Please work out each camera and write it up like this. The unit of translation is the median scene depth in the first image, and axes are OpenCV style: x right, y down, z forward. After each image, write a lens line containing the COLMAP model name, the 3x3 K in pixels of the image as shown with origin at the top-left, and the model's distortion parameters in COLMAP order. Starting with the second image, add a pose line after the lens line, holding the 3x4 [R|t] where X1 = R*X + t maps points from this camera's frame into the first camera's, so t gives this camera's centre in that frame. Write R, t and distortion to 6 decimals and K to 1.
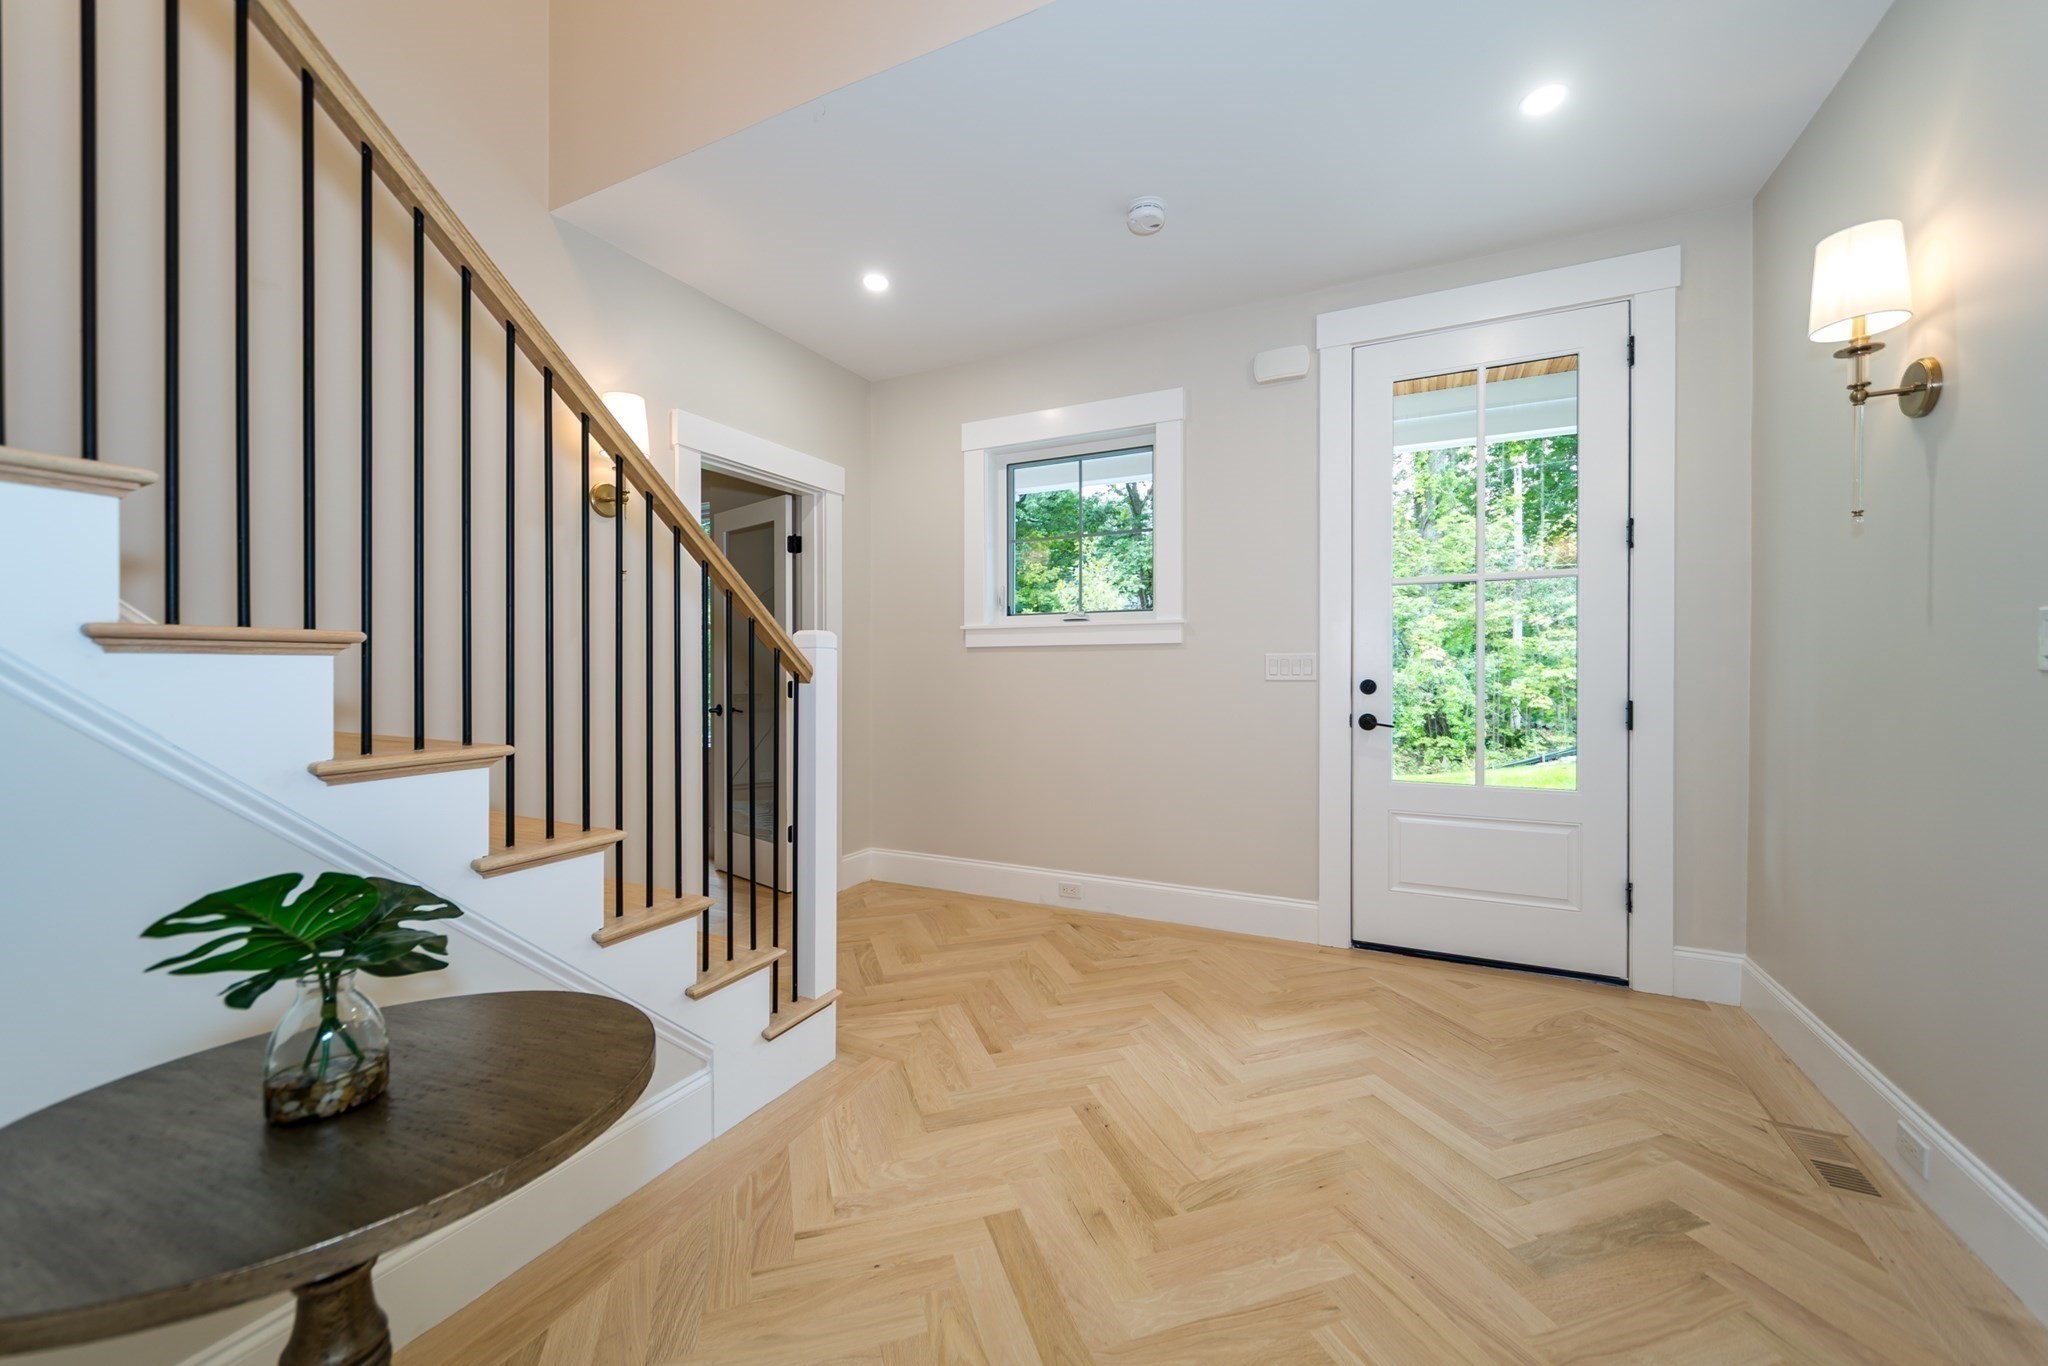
lens RADIAL K [[802.0, 0, 1022.0], [0, 802.0, 679.8], [0, 0, 1]] dist [0.003678, 0.000222]
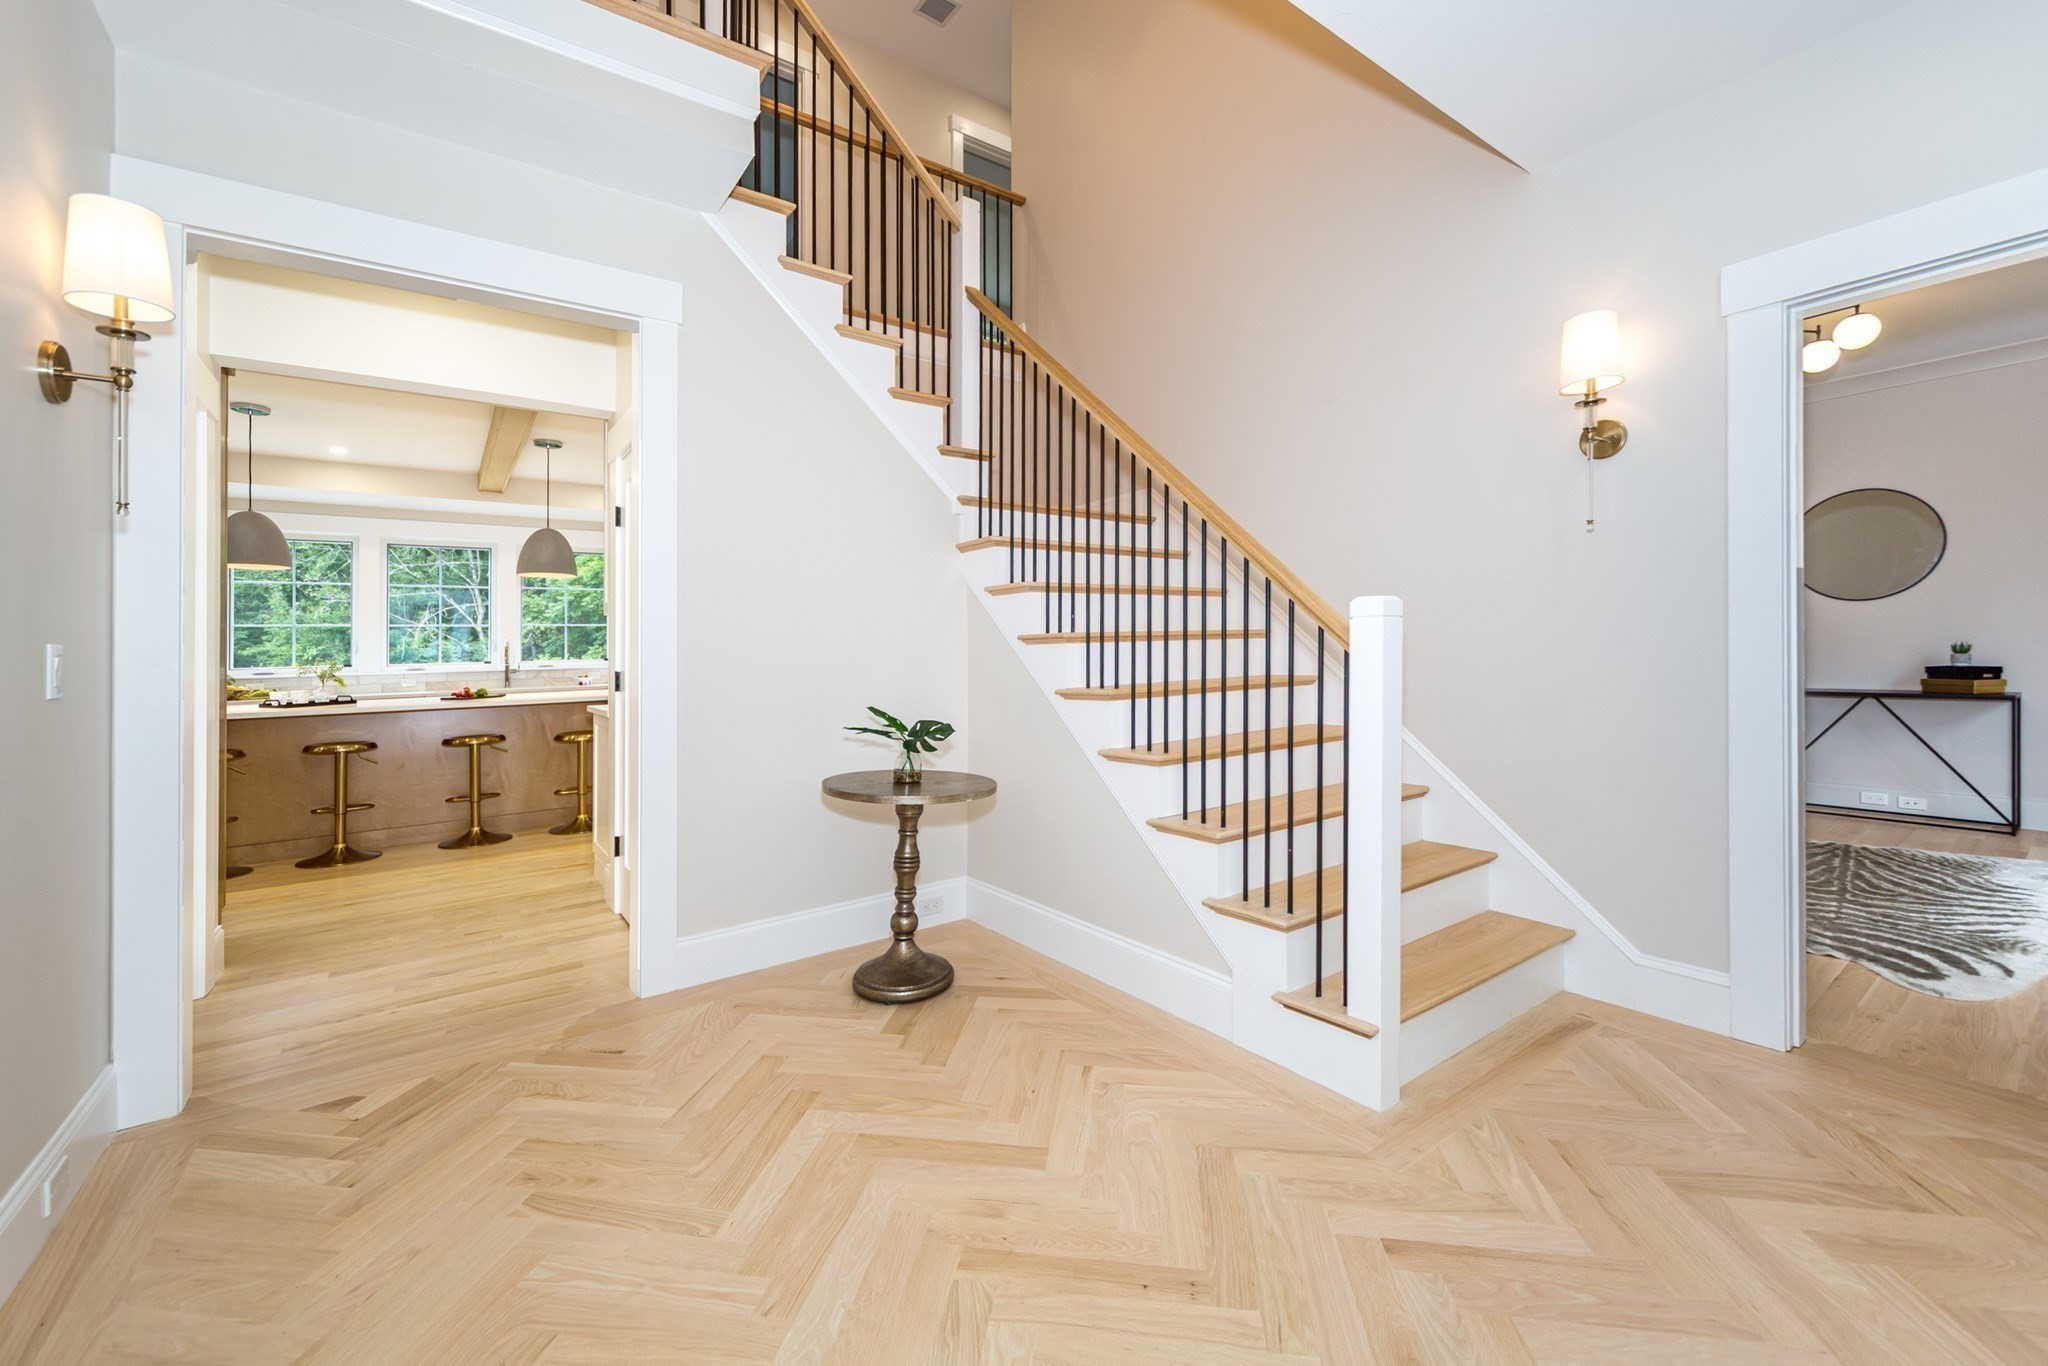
lens RADIAL K [[802.0, 0, 1017.0], [0, 802.0, 641.8], [0, 0, 1]] dist [0.003678, 0.000222]
pose [[-0.461461, 0.005301, -0.887145, 0.692502], [0.016318, 0.999864, -0.002513, -0.021872], [0.887010, -0.015636, -0.461485, 1.077671]]
